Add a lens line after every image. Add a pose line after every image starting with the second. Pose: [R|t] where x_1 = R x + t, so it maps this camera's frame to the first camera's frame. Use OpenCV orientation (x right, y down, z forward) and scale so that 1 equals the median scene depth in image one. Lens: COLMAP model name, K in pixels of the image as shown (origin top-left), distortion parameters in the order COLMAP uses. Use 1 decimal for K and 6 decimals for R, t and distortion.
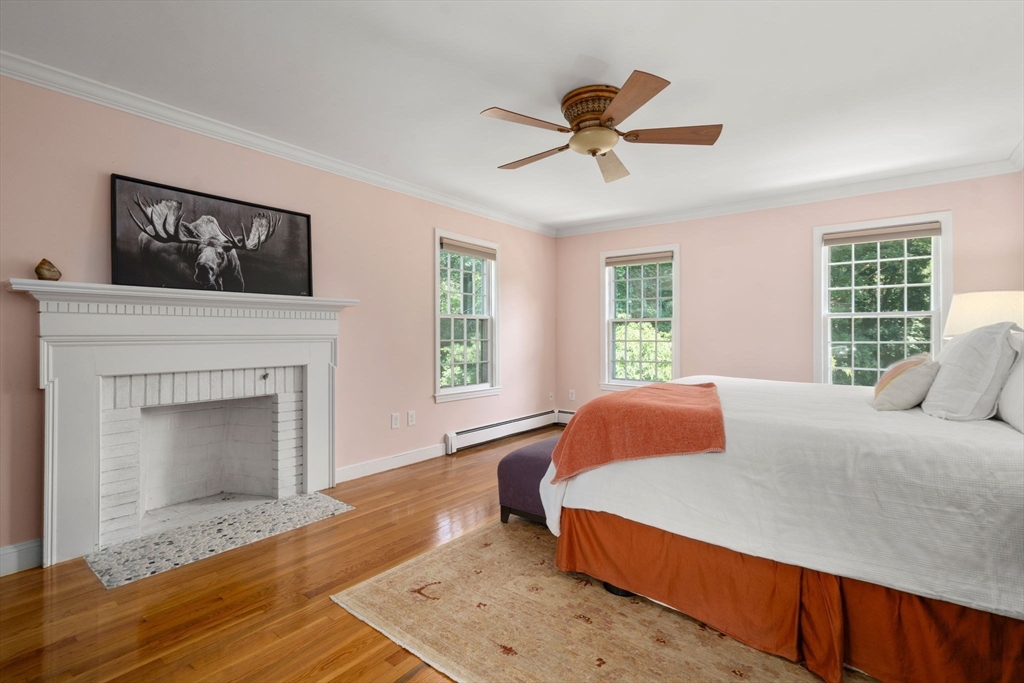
lens RADIAL K [[467.9, 0, 507.5], [0, 467.9, 337.7], [0, 0, 1]] dist [0.001624, 0.000197]
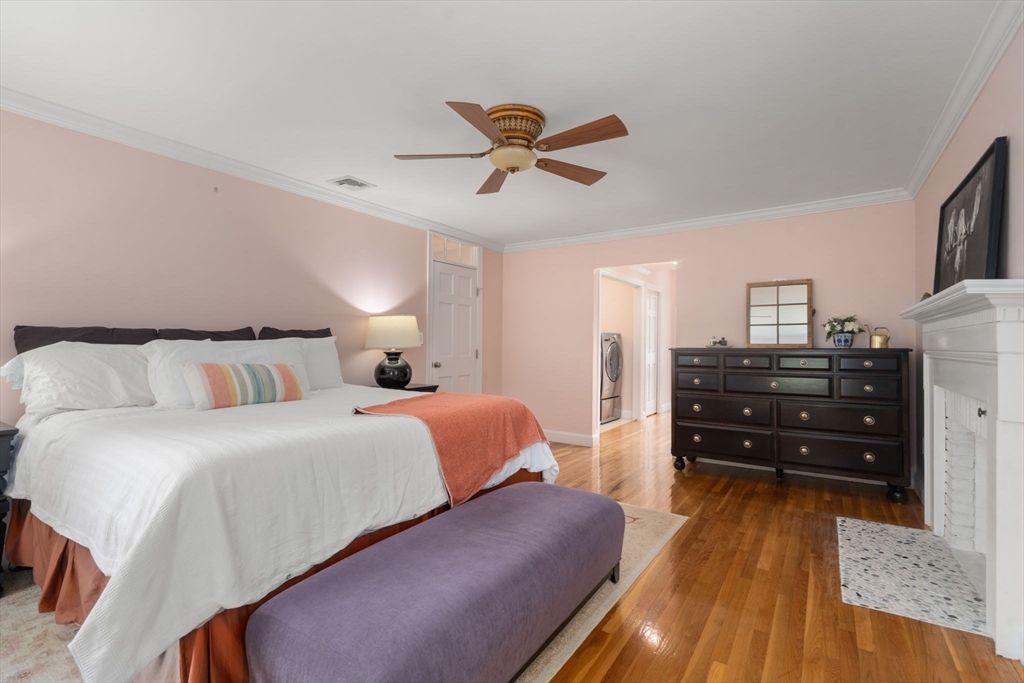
lens RADIAL K [[467.9, 0, 507.5], [0, 467.9, 337.7], [0, 0, 1]] dist [0.001624, 0.000197]
pose [[-0.997467, -0.007361, -0.070749, 0.253047], [-0.006934, 0.999956, -0.006266, -0.019168], [0.070792, -0.005760, -0.997474, 1.903586]]
